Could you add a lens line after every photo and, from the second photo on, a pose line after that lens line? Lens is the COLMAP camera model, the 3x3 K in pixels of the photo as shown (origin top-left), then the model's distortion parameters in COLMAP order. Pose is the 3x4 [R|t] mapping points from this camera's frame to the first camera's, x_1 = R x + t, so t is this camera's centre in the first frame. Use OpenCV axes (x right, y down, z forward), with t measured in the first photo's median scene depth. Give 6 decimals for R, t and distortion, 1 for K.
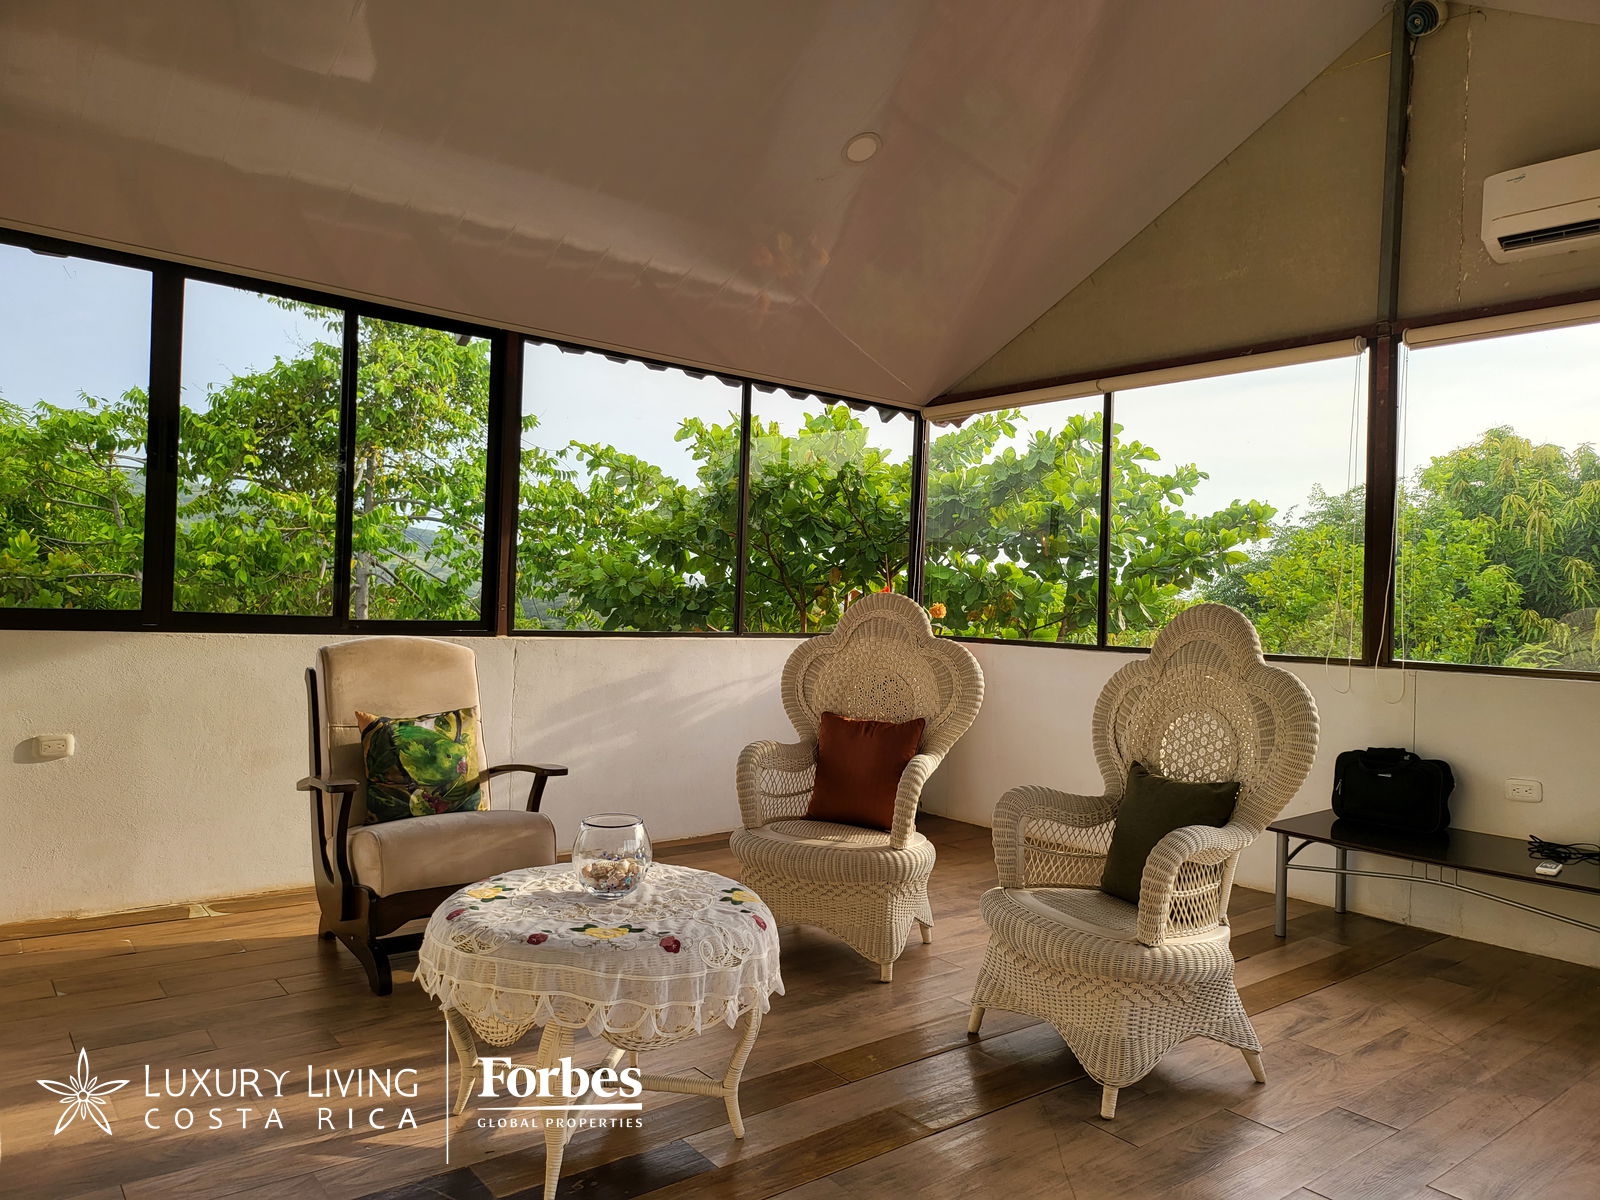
lens RADIAL K [[1131.8, 0, 807.9], [0, 1131.8, 607.2], [0, 0, 1]] dist [0.036757, -0.017284]
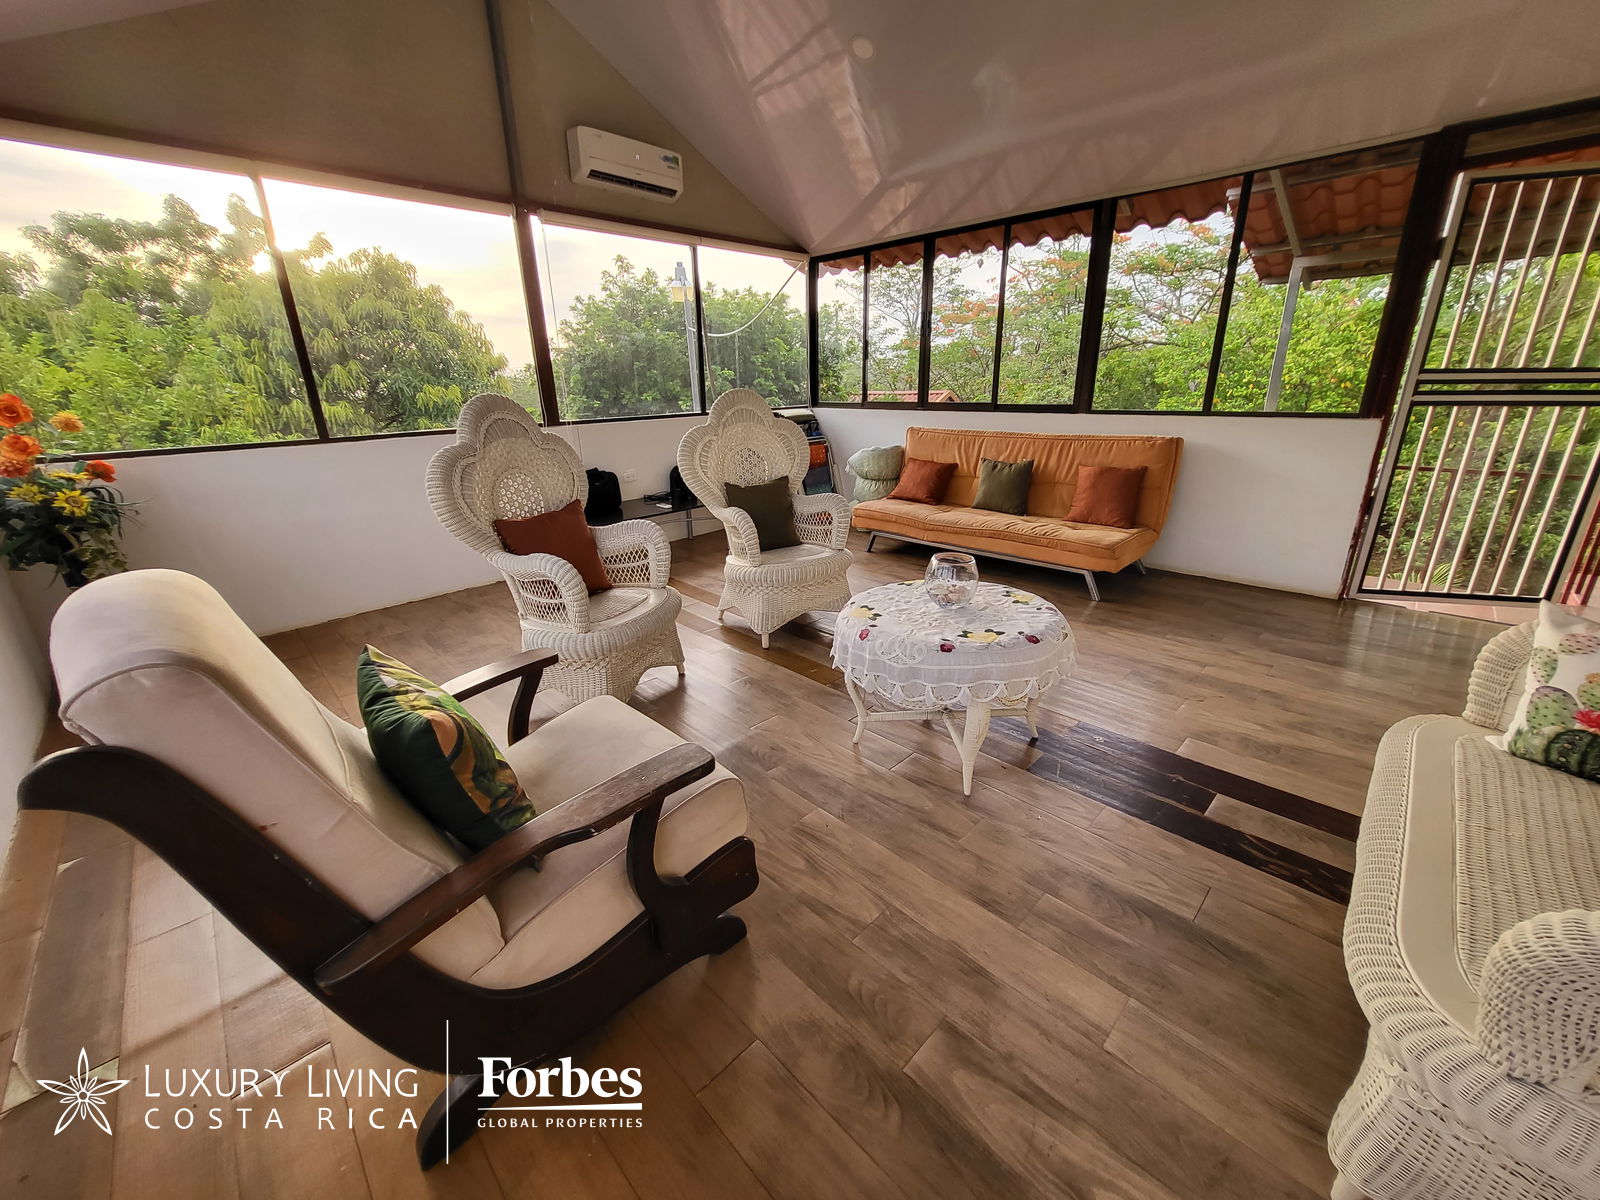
lens RADIAL K [[630.3, 0, 802.3], [0, 630.3, 601.2], [0, 0, 1]] dist [0.003048, -0.001980]
pose [[-0.114380, -0.352125, 0.928938, -0.612521], [0.023475, 0.933855, 0.356880, -0.036580], [-0.993160, 0.062626, -0.098548, 0.843869]]
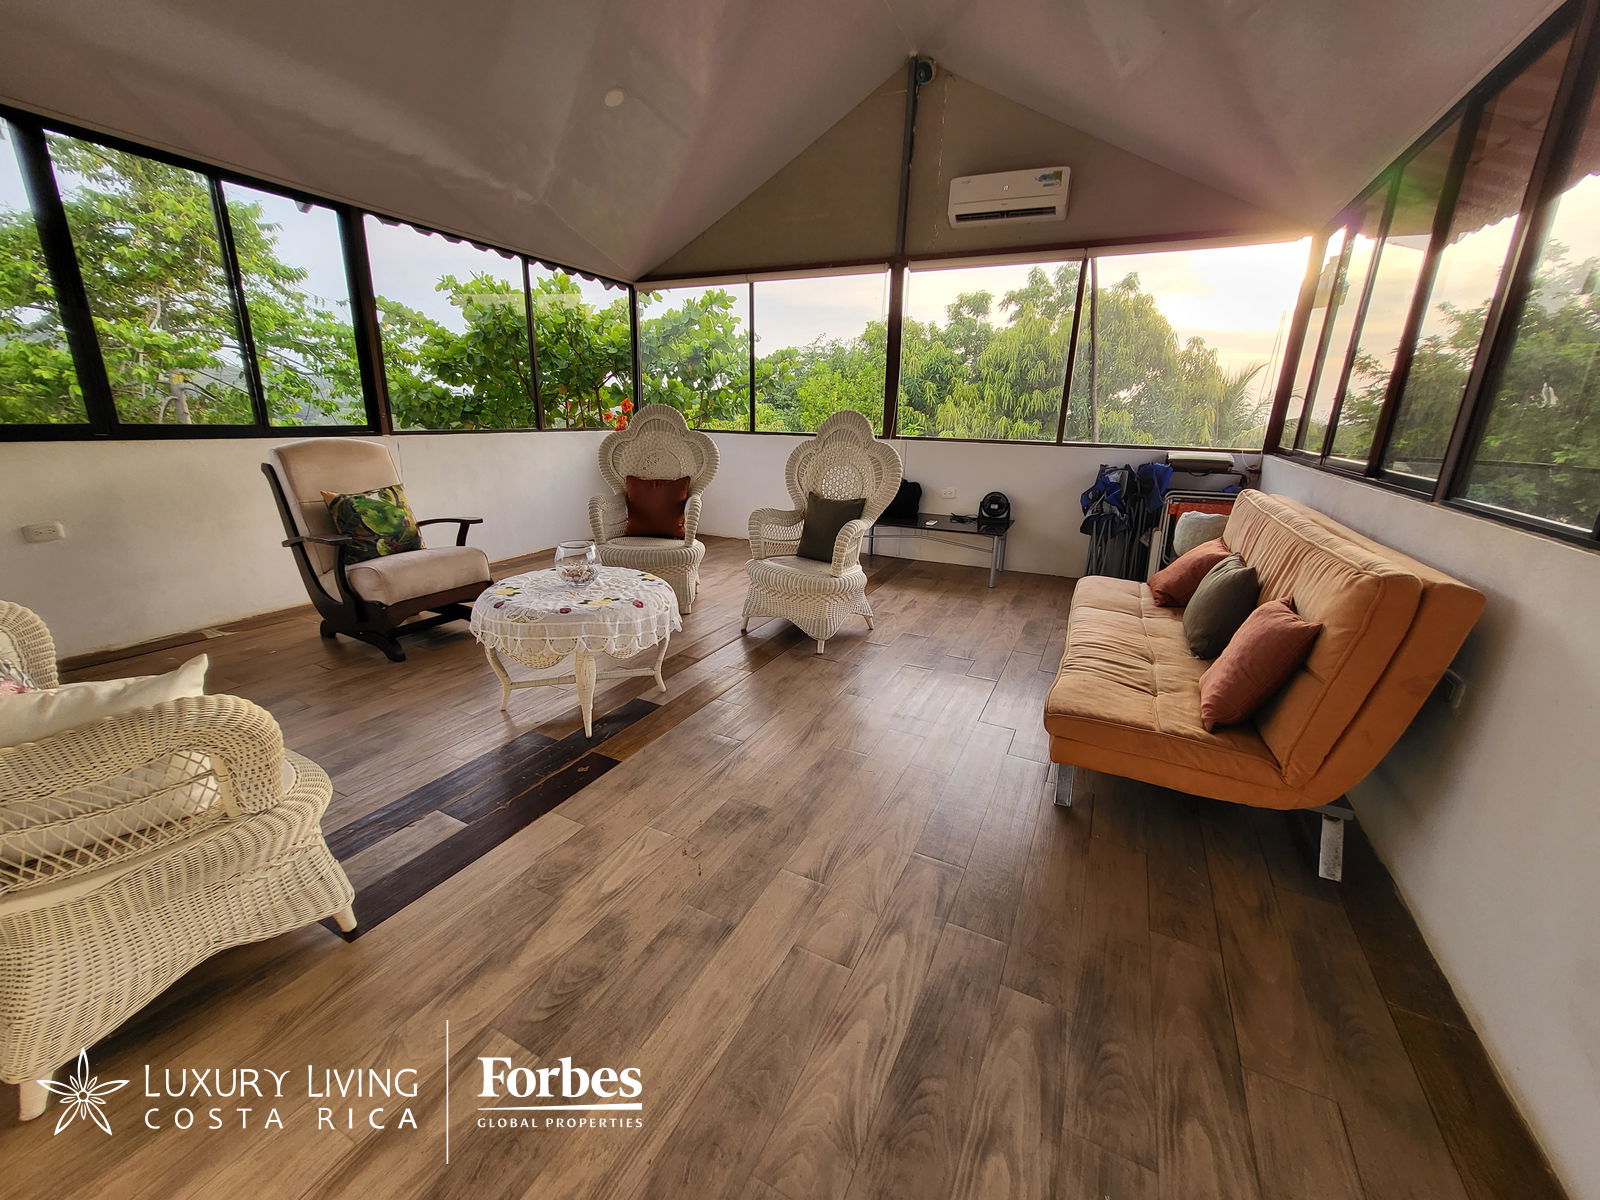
lens RADIAL K [[630.3, 0, 802.8], [0, 630.3, 600.8], [0, 0, 1]] dist [0.003048, -0.001980]
pose [[0.907586, -0.132017, 0.398570, -0.168951], [0.008202, 0.954675, 0.297537, -0.011635], [-0.419785, -0.266772, 0.867533, -0.017541]]
